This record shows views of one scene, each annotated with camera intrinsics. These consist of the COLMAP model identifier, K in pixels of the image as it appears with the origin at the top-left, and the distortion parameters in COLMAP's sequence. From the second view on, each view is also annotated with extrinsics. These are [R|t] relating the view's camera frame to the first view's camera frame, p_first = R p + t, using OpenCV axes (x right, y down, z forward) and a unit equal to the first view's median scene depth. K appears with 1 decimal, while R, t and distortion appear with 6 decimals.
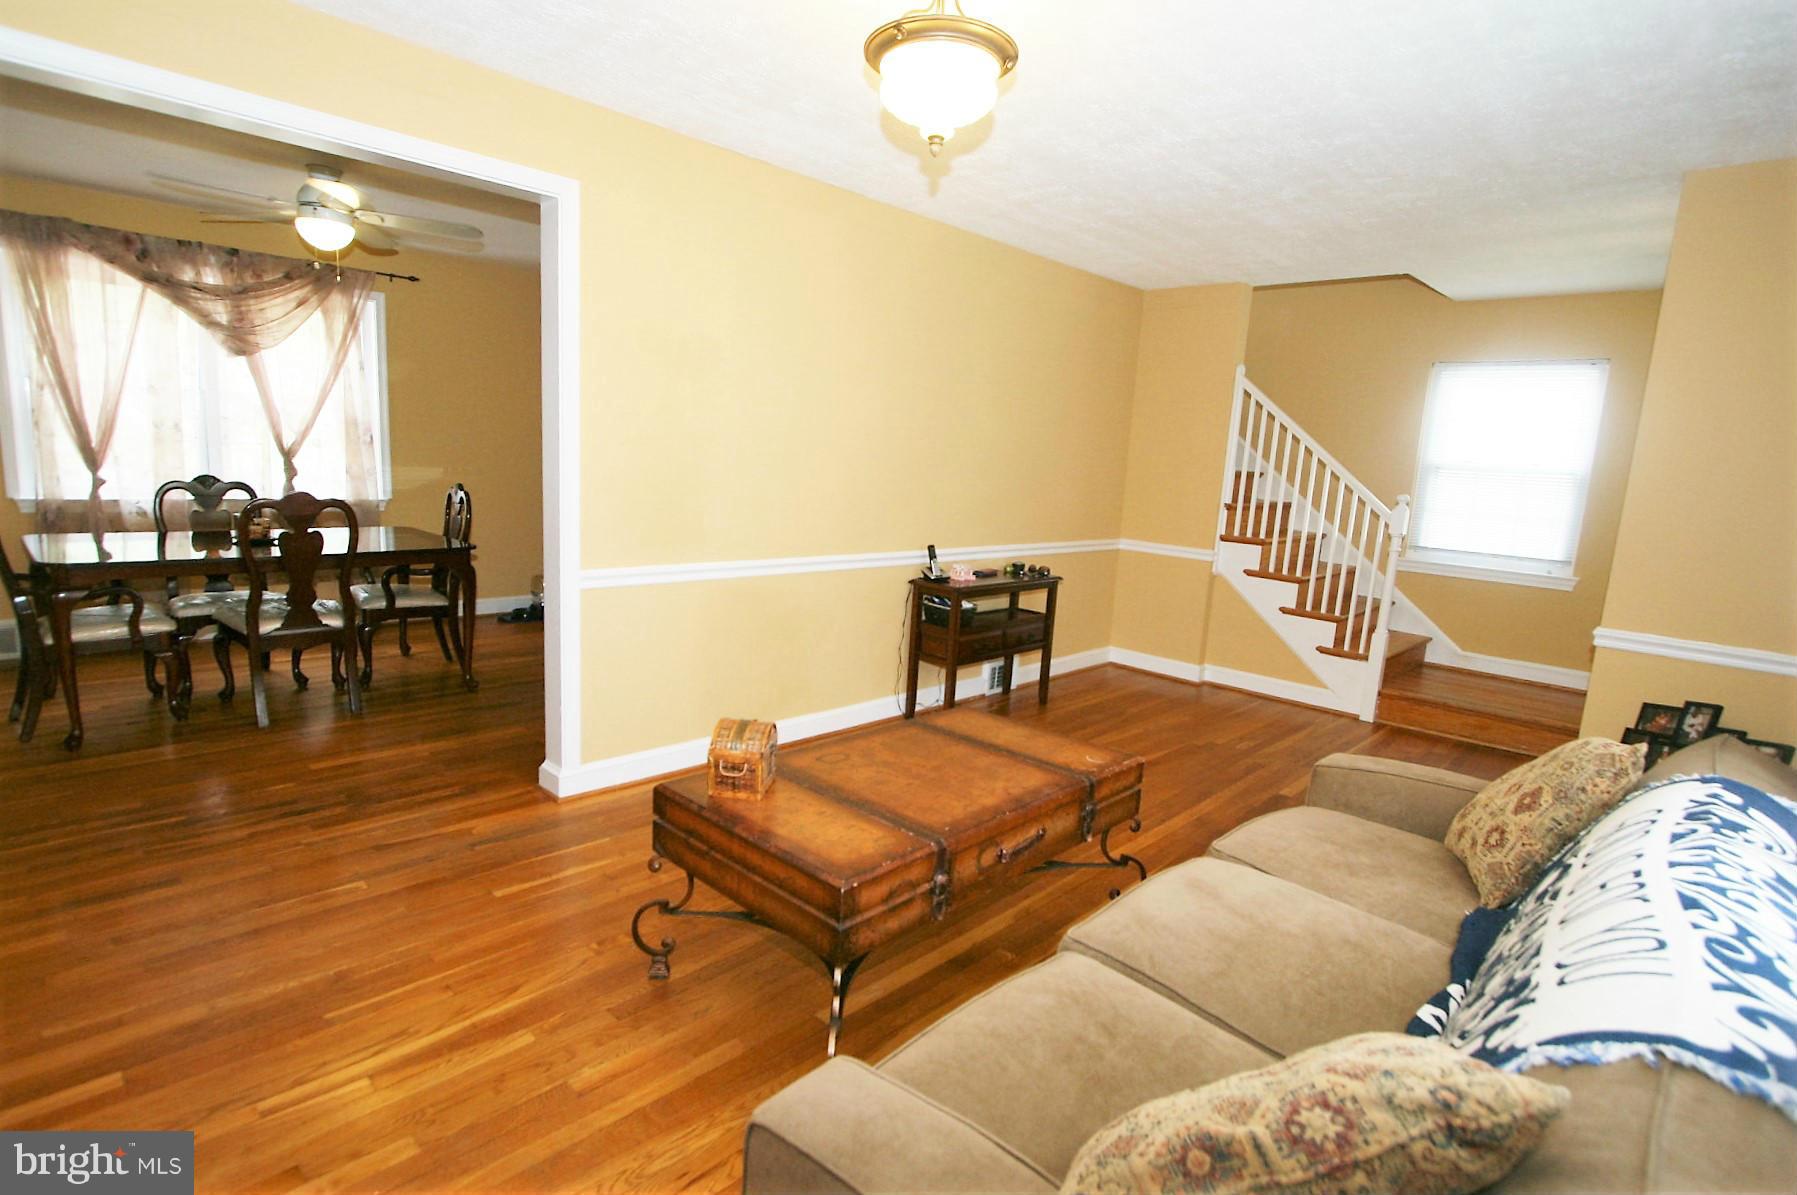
lens RADIAL K [[886.7, 0, 895.2], [0, 886.7, 603.7], [0, 0, 1]] dist [-0.001830, -0.000299]
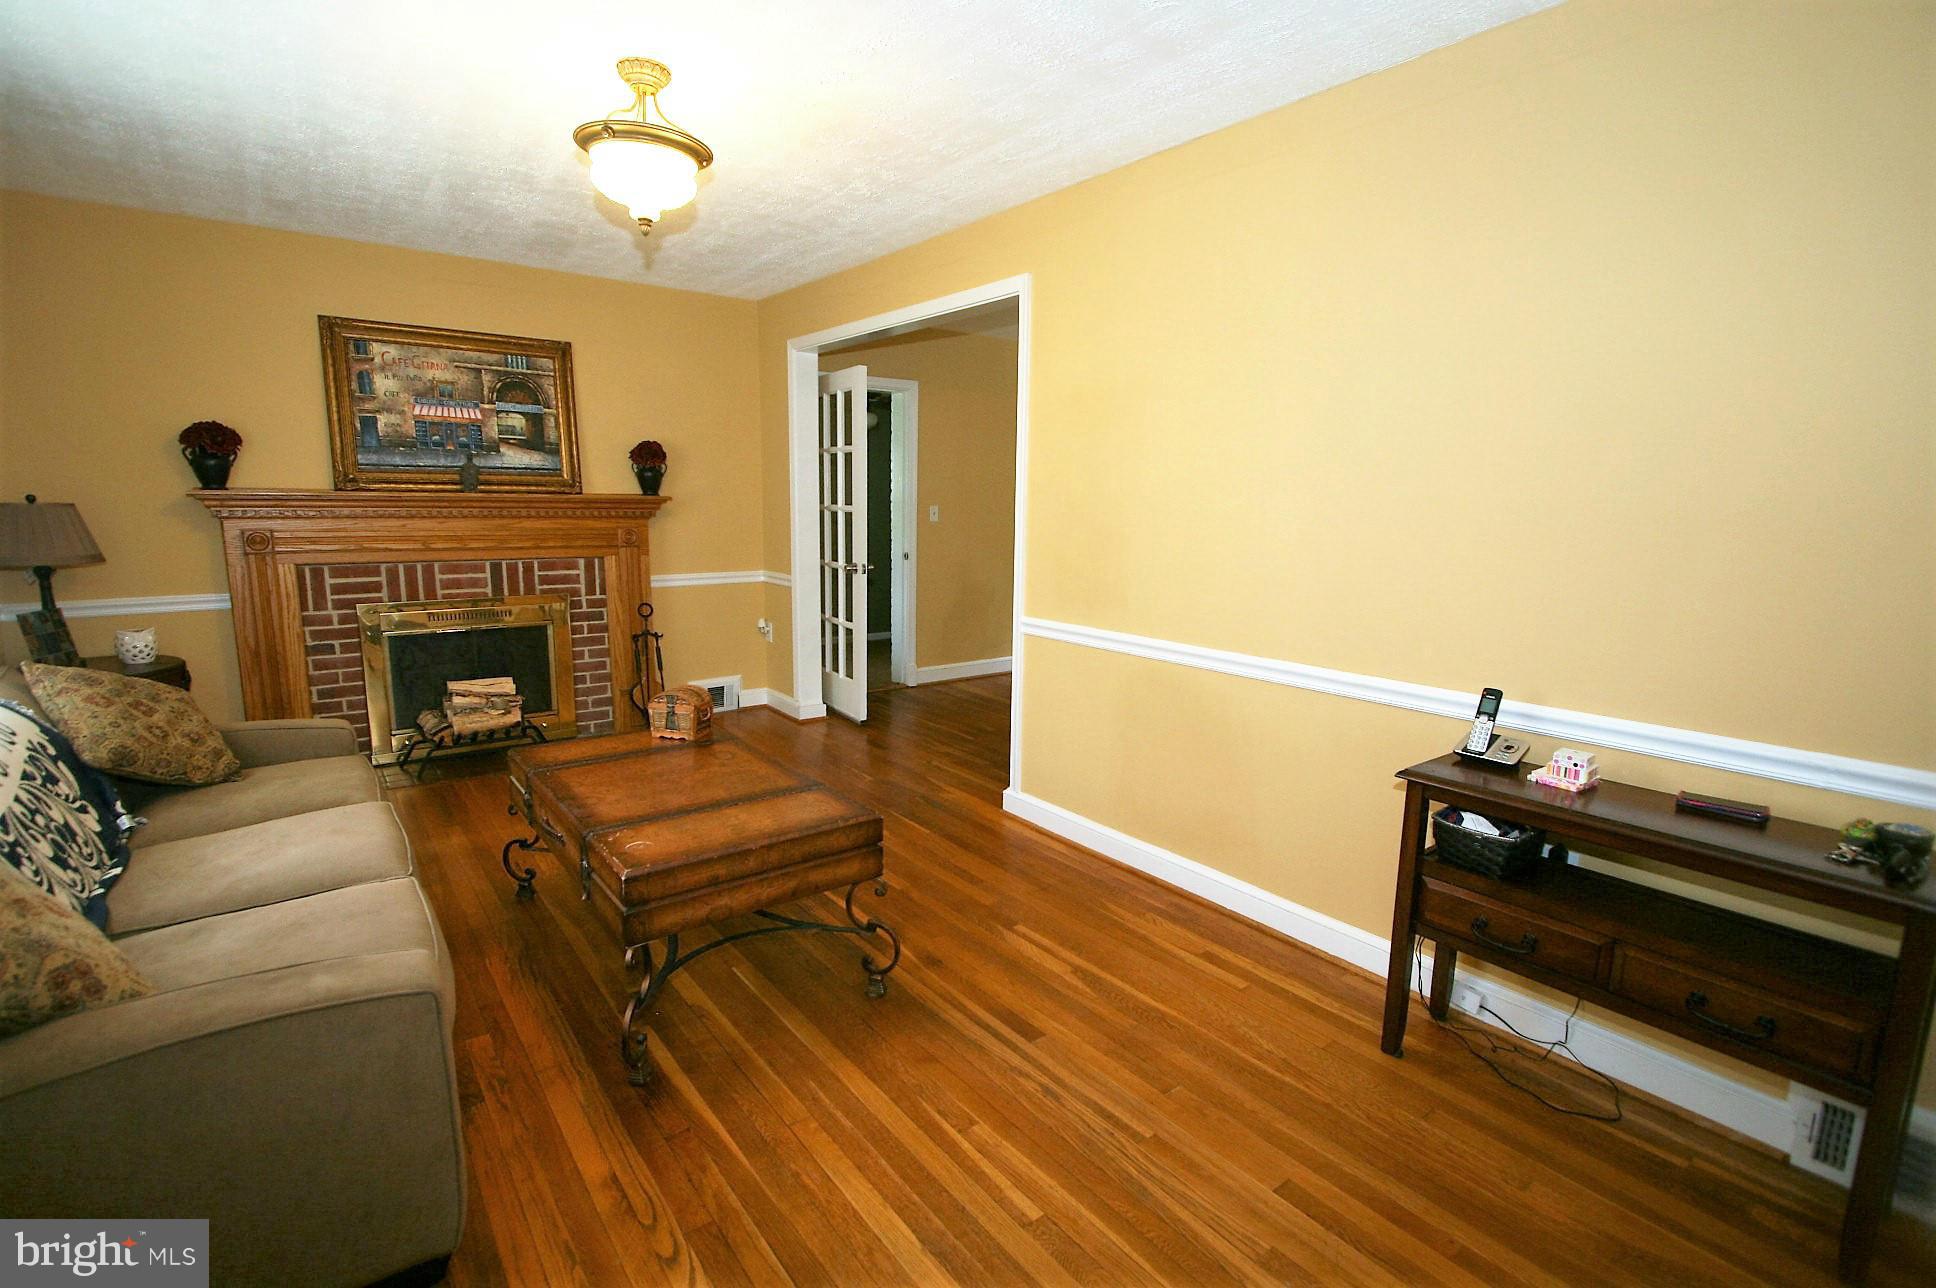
lens RADIAL K [[892.9, 0, 955.6], [0, 892.9, 648.2], [0, 0, 1]] dist [-0.015622, -0.000153]
pose [[-0.154738, 0.107553, -0.982084, 0.494961], [-0.188344, 0.972614, 0.136191, -0.087233], [0.969836, 0.206044, -0.130243, 0.689384]]
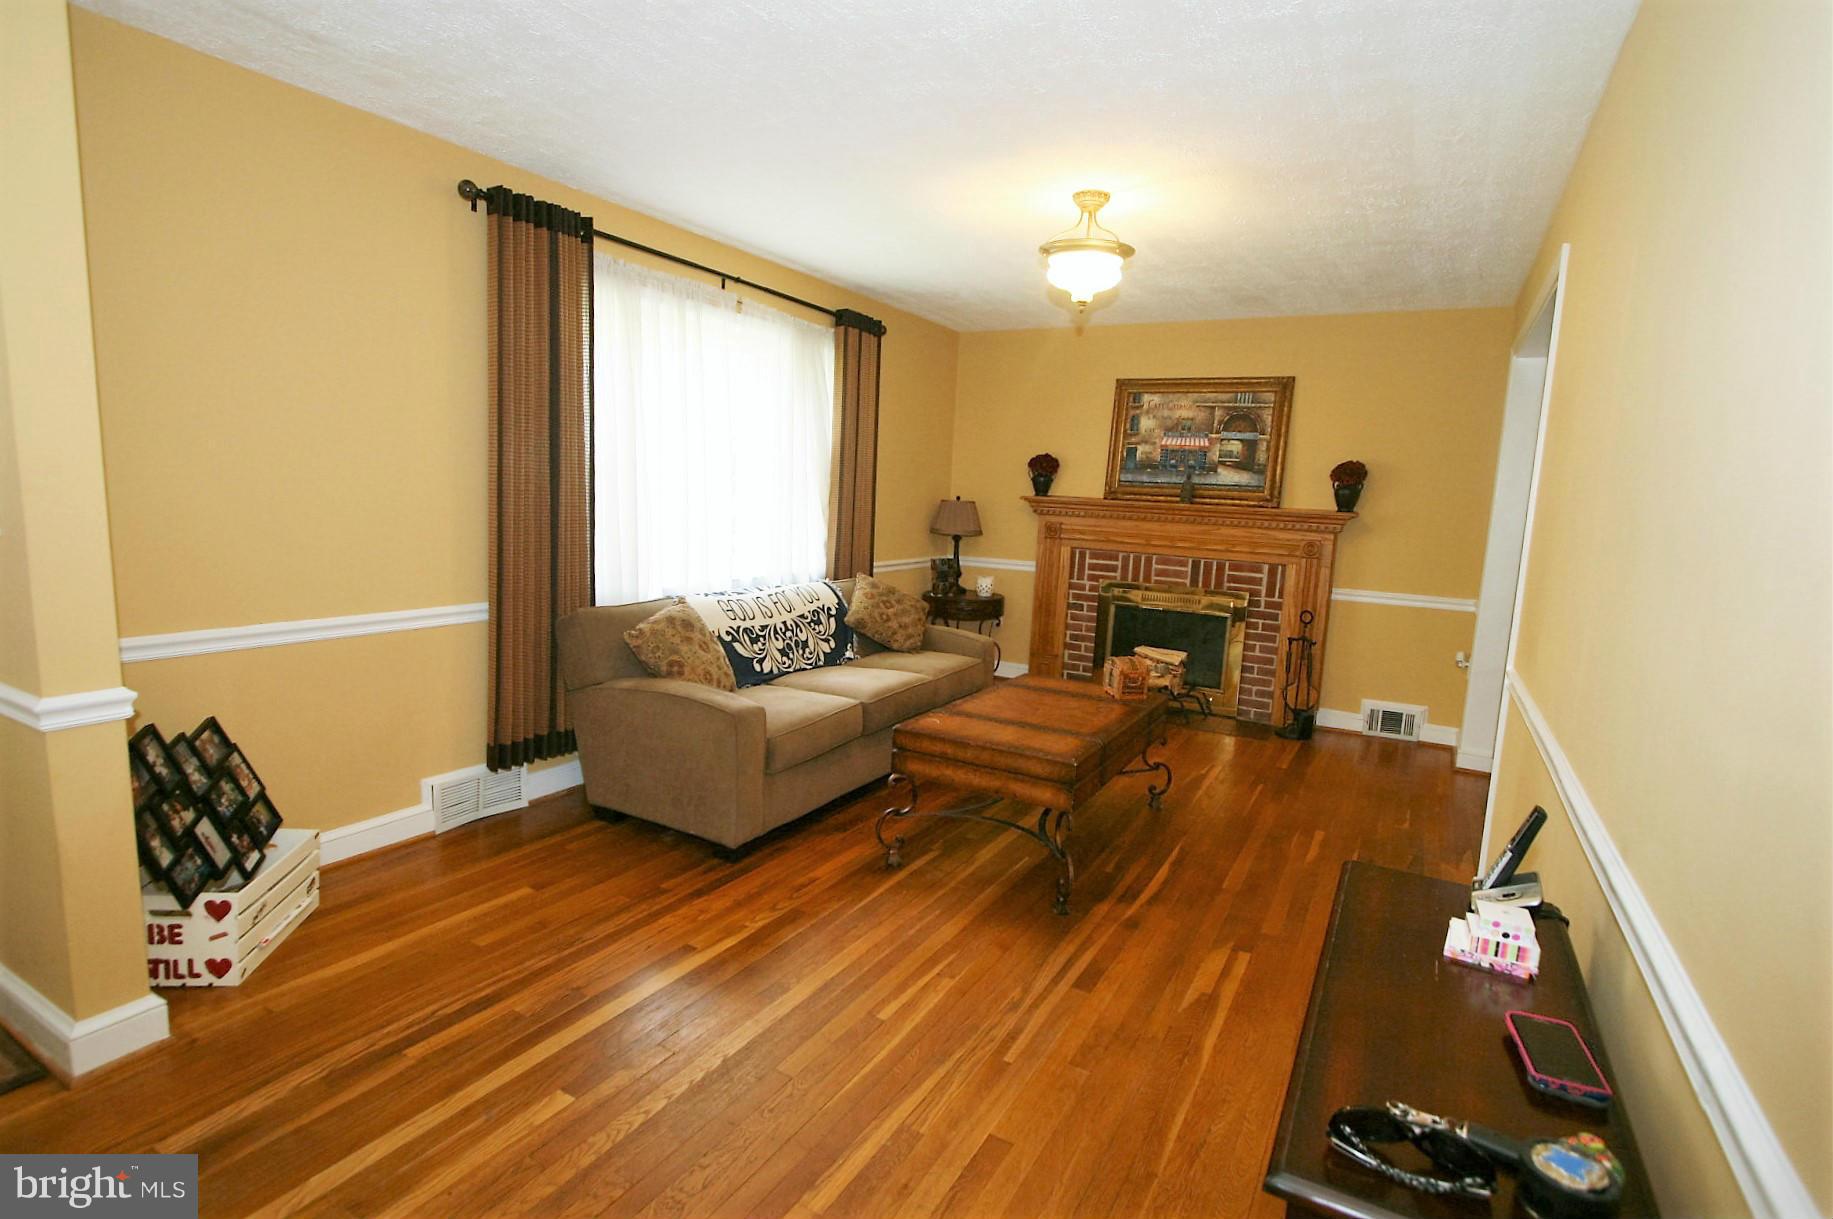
lens RADIAL K [[895.1, 0, 909.2], [0, 895.1, 611.9], [0, 0, 1]] dist [-0.024057, 0.000095]
pose [[-0.966644, -0.065739, -0.247545, 0.296402], [-0.137100, 0.949182, 0.283297, -0.167632], [0.216341, 0.307786, -0.926534, 1.082817]]
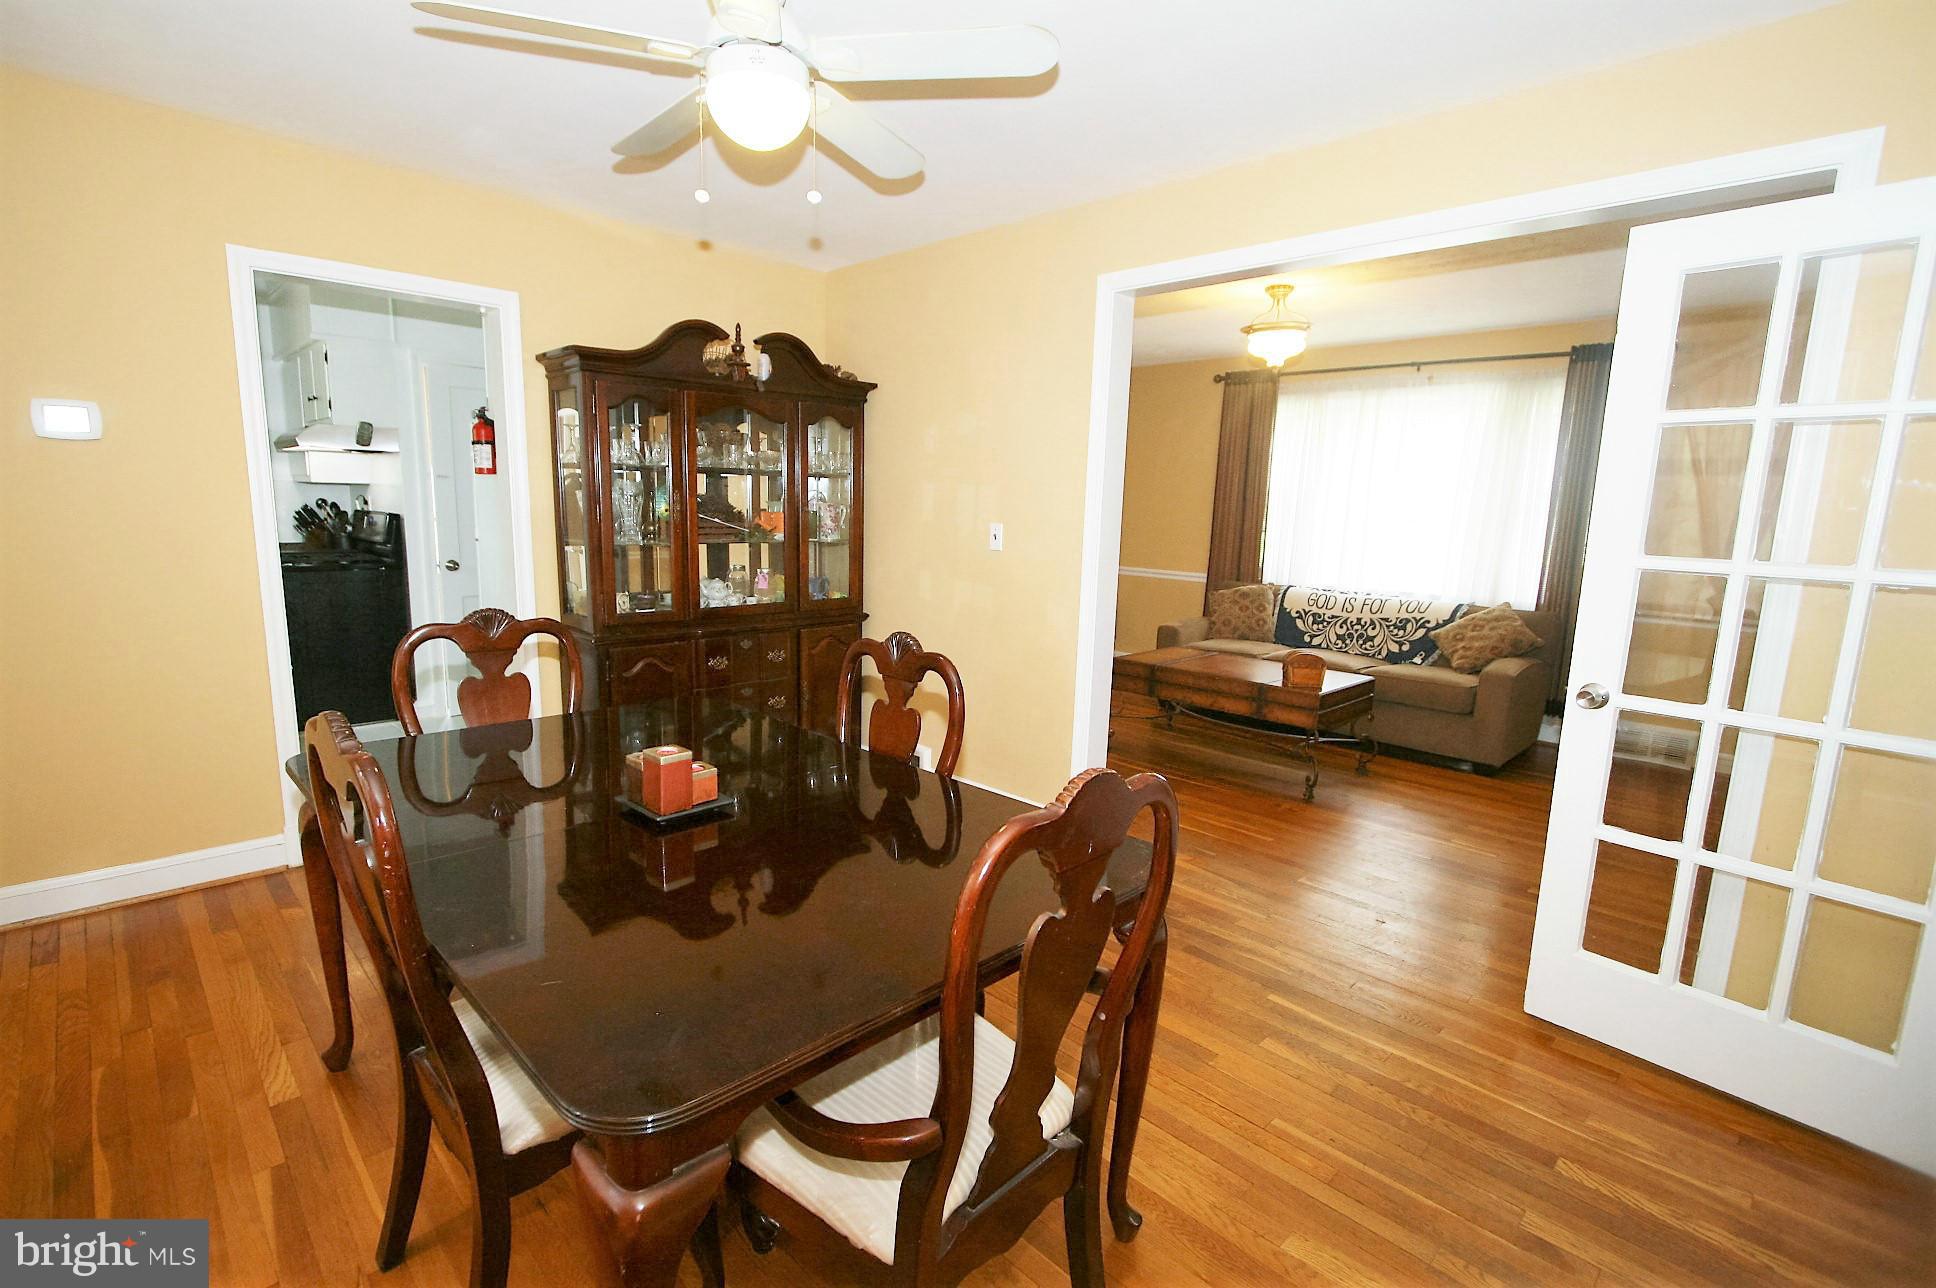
lens RADIAL K [[892.9, 0, 955.6], [0, 892.9, 648.2], [0, 0, 1]] dist [-0.015622, -0.000153]
pose [[0.029913, -0.215335, 0.976082, -0.926786], [0.138193, 0.968032, 0.209324, -0.171554], [-0.989953, 0.128626, 0.058715, 0.717267]]
